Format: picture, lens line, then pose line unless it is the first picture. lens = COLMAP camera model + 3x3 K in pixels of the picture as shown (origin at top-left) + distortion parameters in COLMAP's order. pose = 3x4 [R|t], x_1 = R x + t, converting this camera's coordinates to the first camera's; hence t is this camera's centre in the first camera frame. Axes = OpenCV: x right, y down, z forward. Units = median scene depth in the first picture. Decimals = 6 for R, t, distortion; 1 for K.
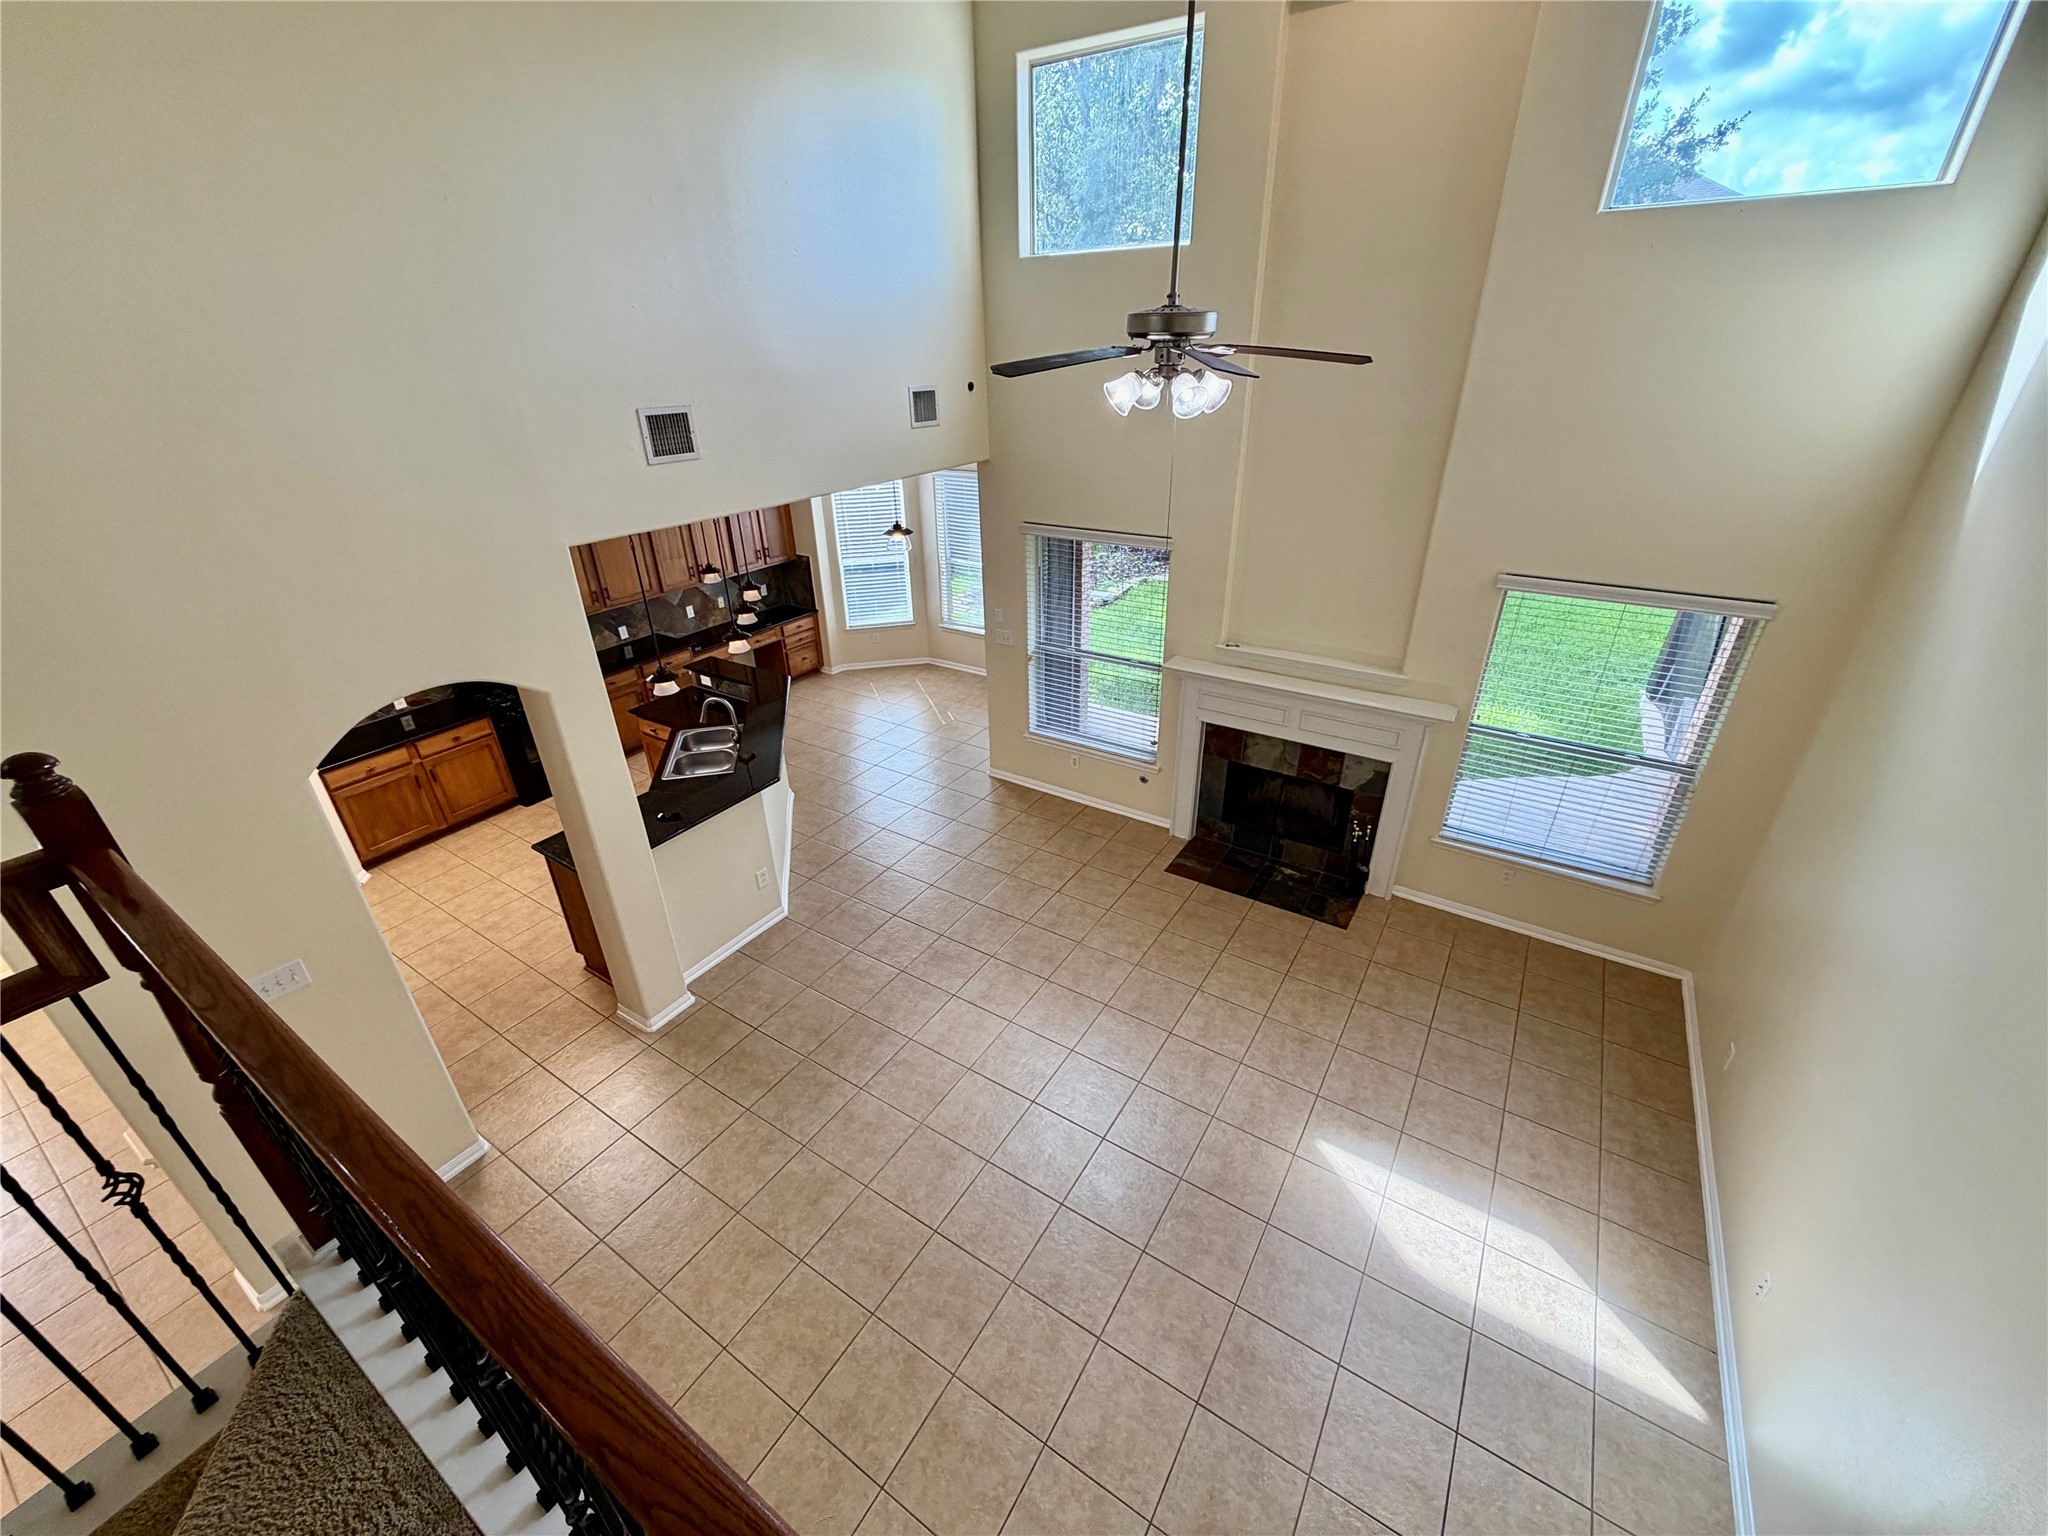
lens RADIAL K [[812.7, 0, 1017.3], [0, 812.7, 770.4], [0, 0, 1]] dist [-0.002086, -0.000454]
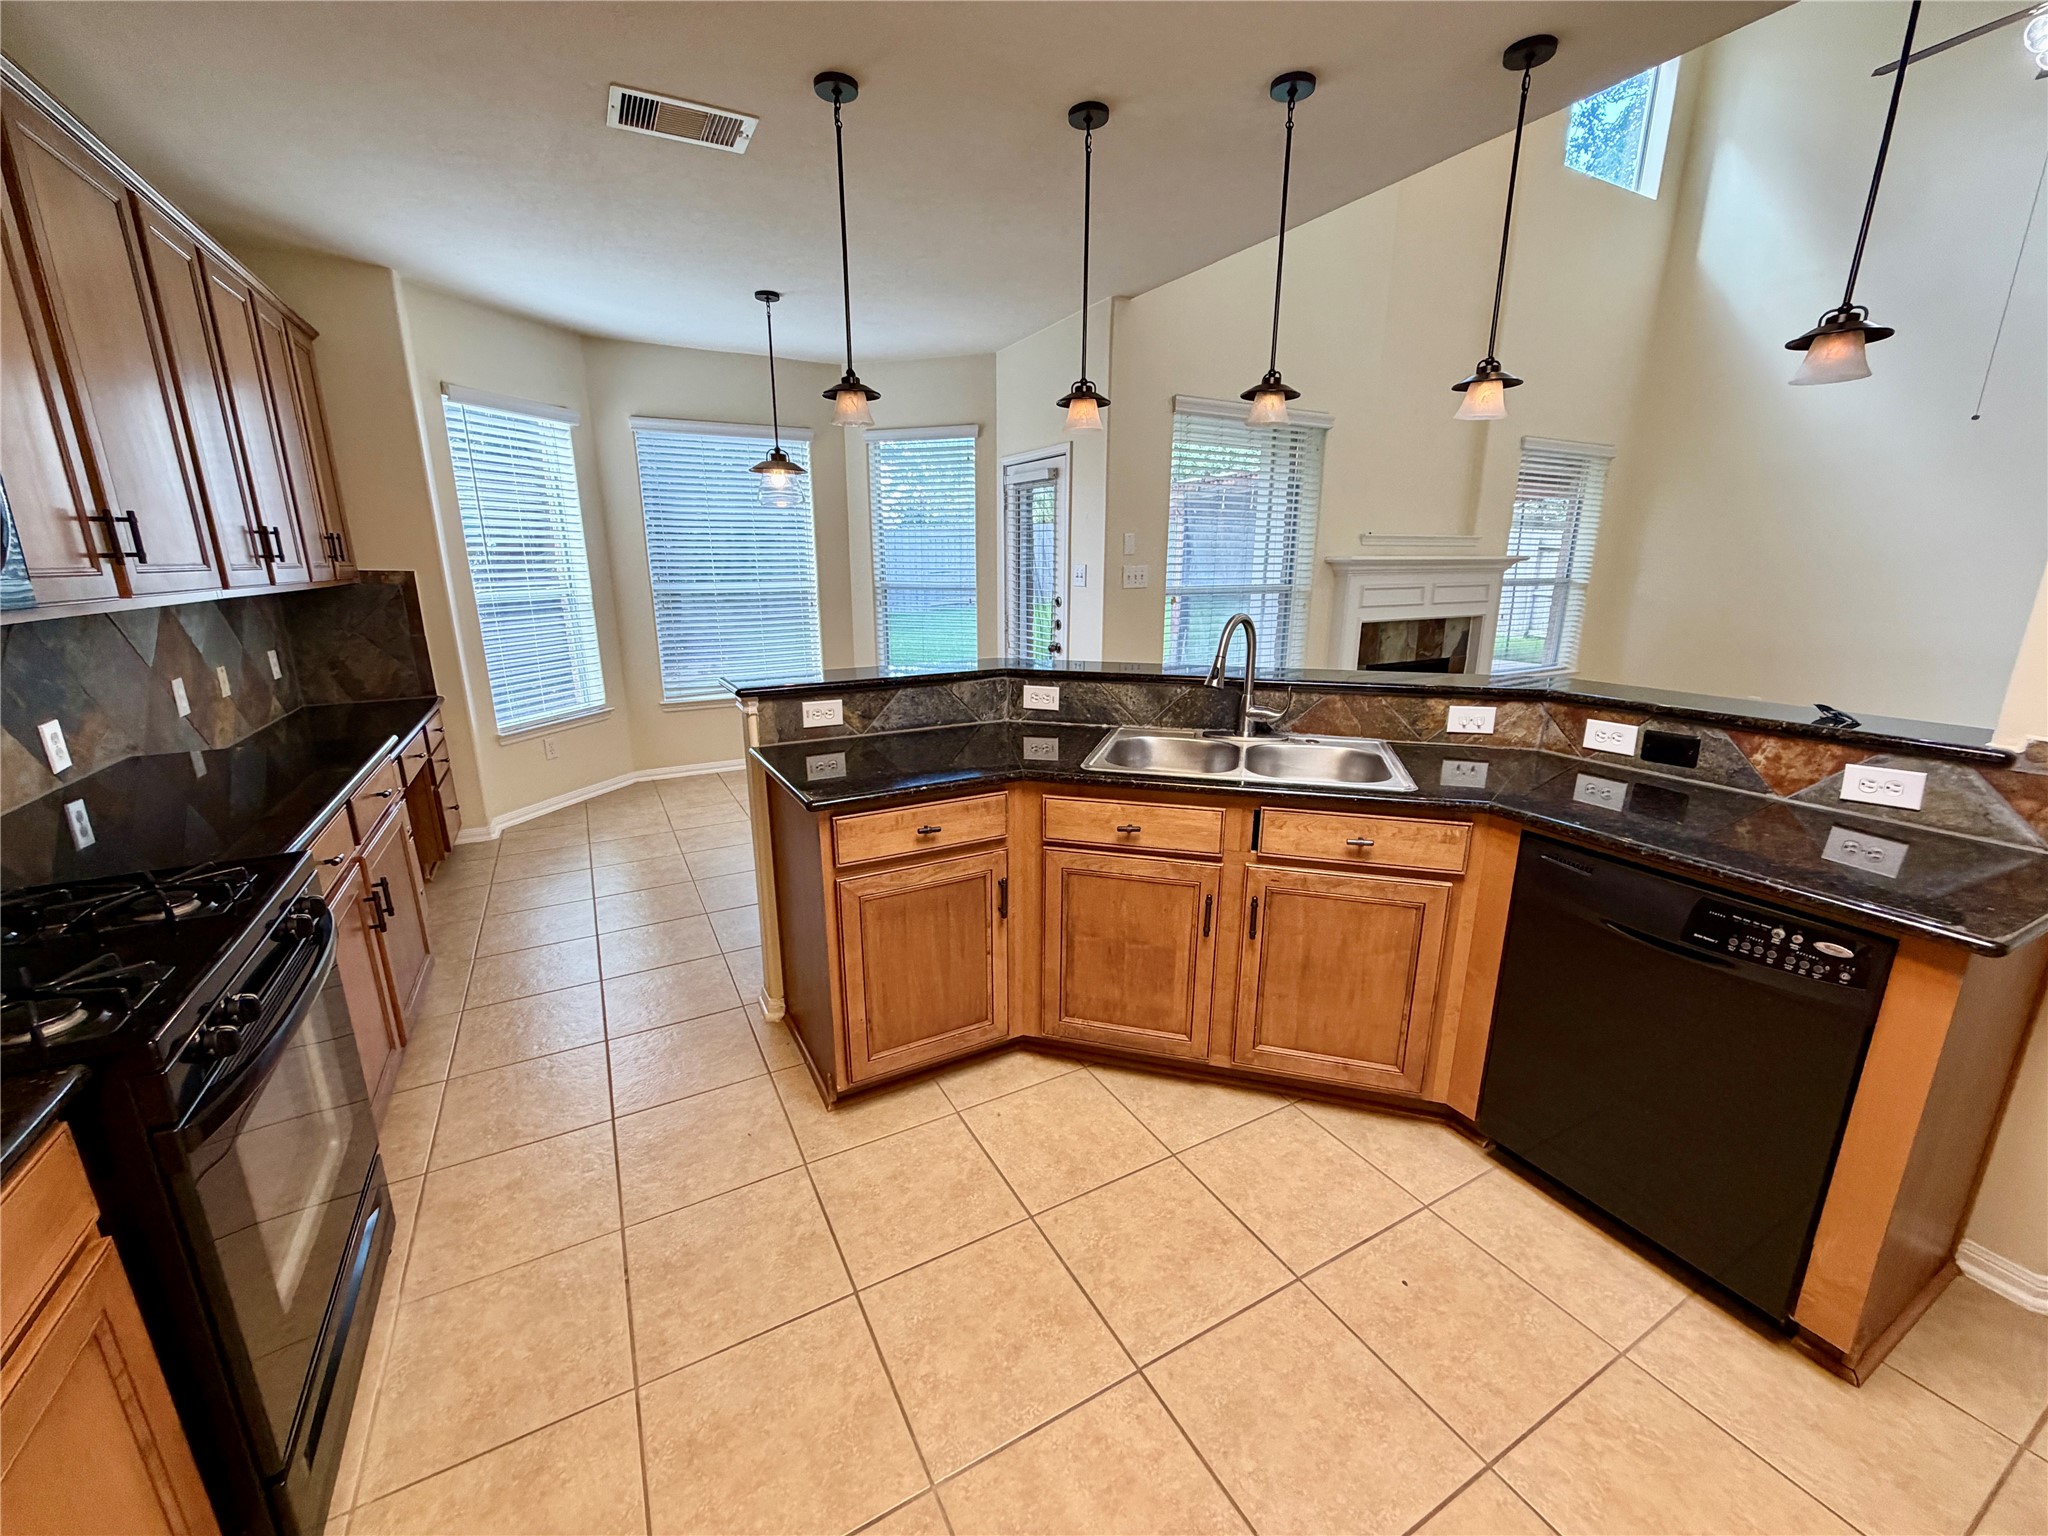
lens RADIAL K [[812.7, 0, 1019.6], [0, 812.7, 770.8], [0, 0, 1]] dist [-0.002086, -0.000454]
pose [[0.476821, -0.211948, 0.853065, -0.751558], [0.404999, 0.914317, 0.000791, -0.059343], [-0.780139, 0.345114, 0.521804, 0.870353]]
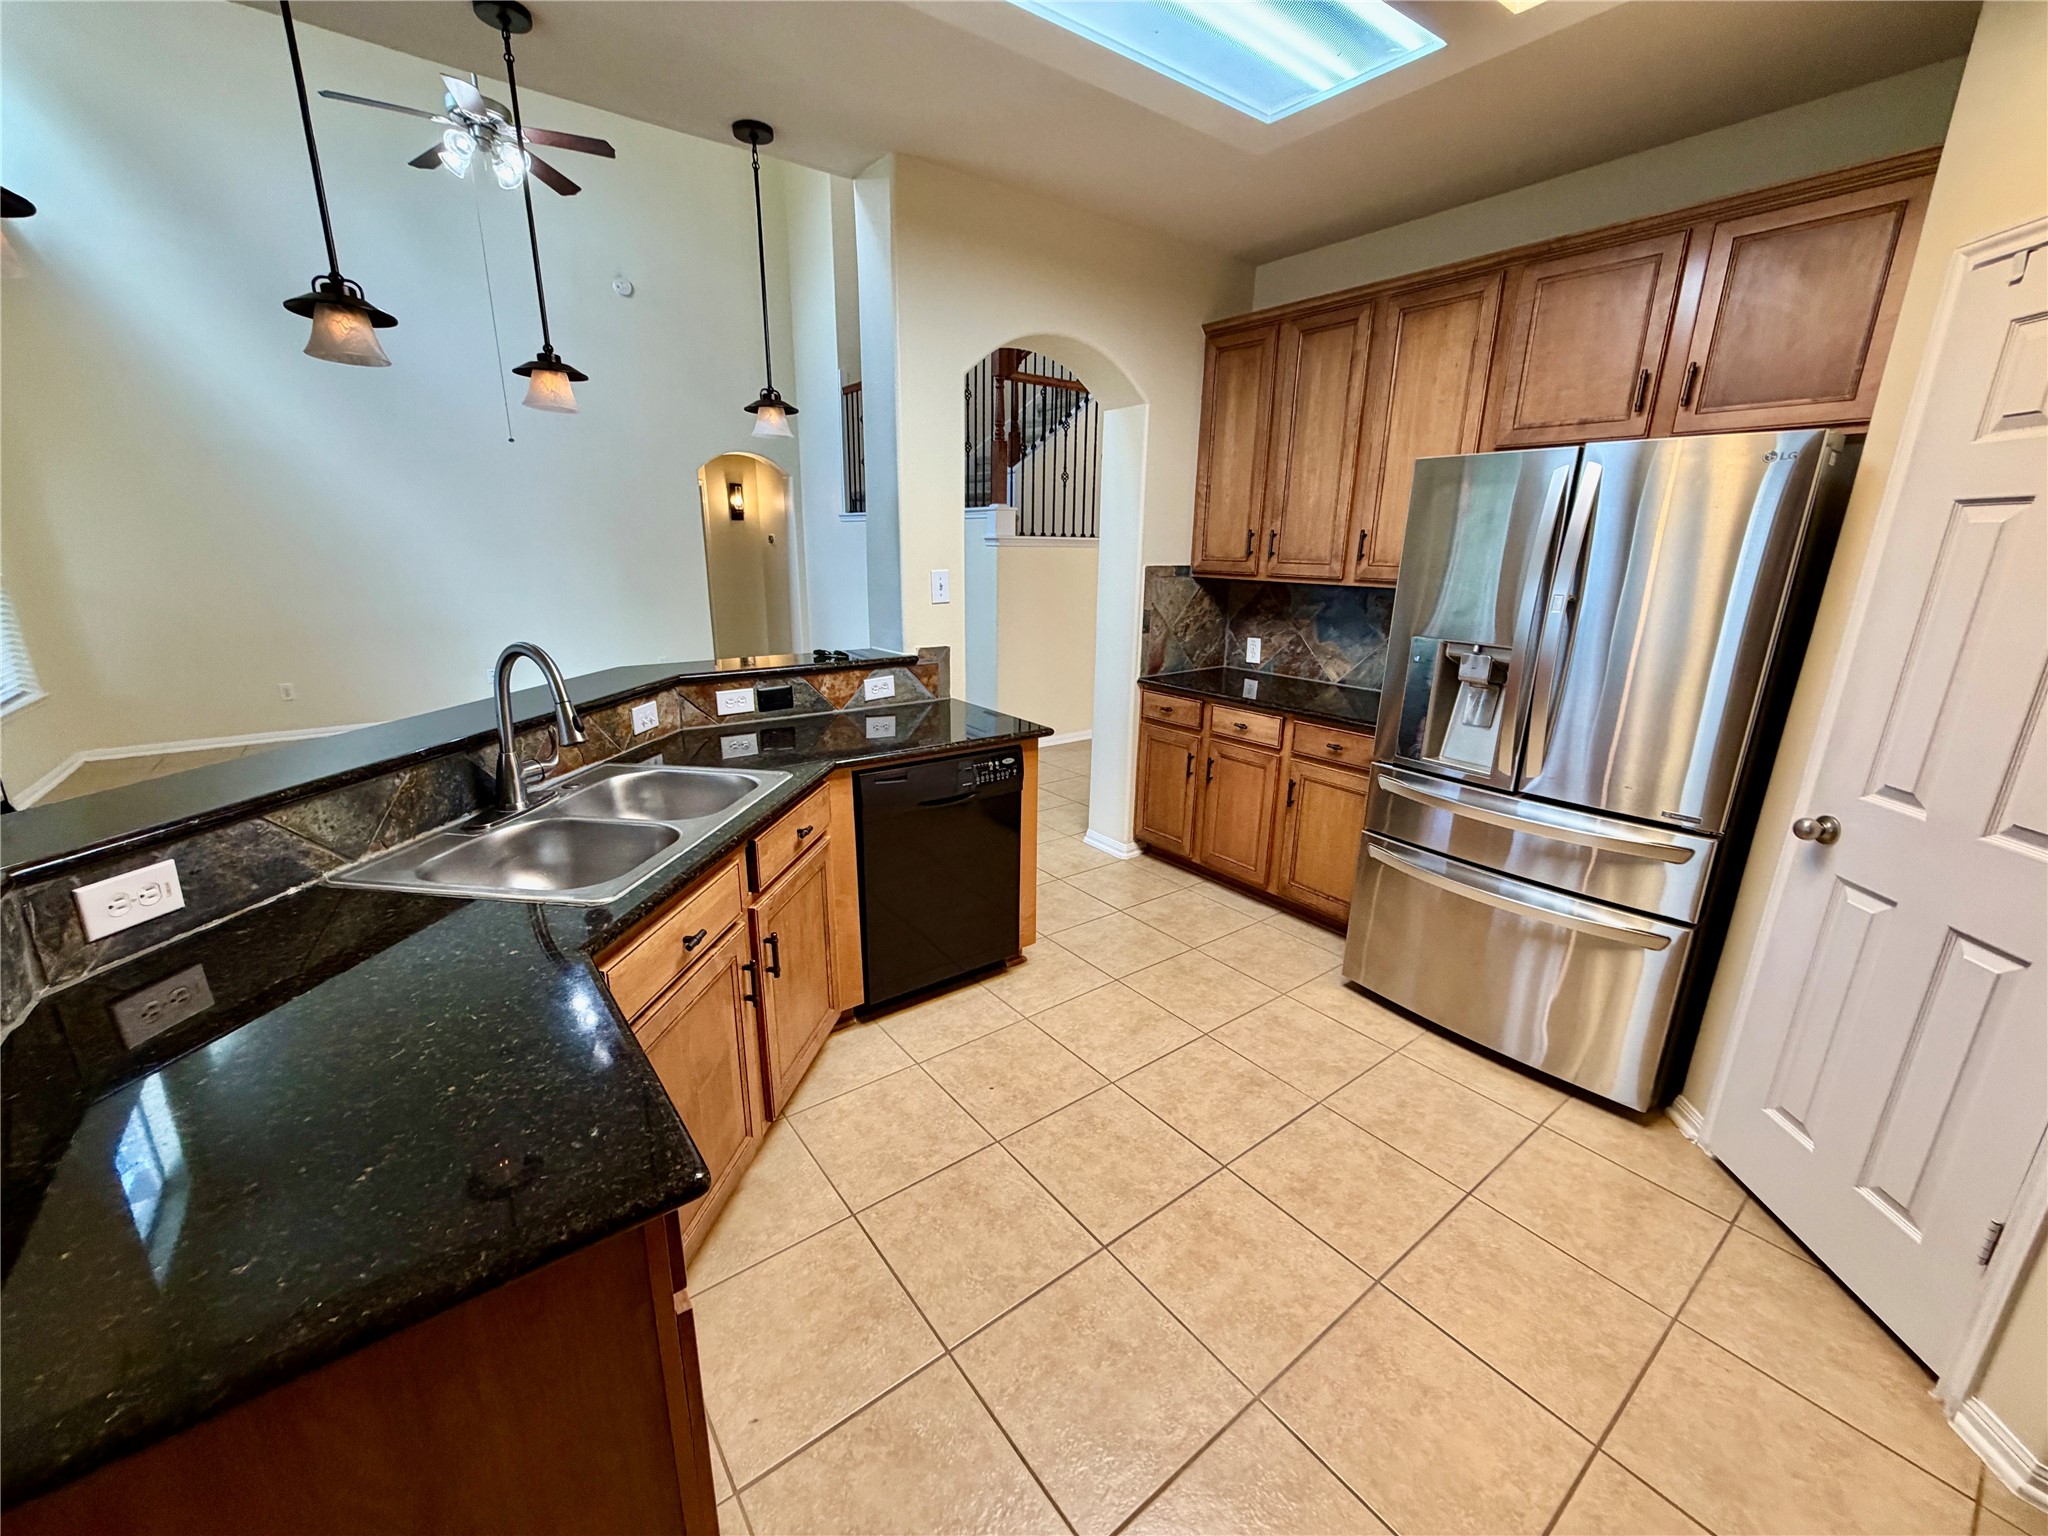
lens RADIAL K [[812.7, 0, 1017.9], [0, 812.7, 770.9], [0, 0, 1]] dist [-0.002086, -0.000454]
pose [[-0.939780, -0.092041, 0.329154, -0.612745], [0.158666, 0.735502, 0.658682, -0.208583], [-0.302719, 0.671241, -0.676606, 1.129980]]
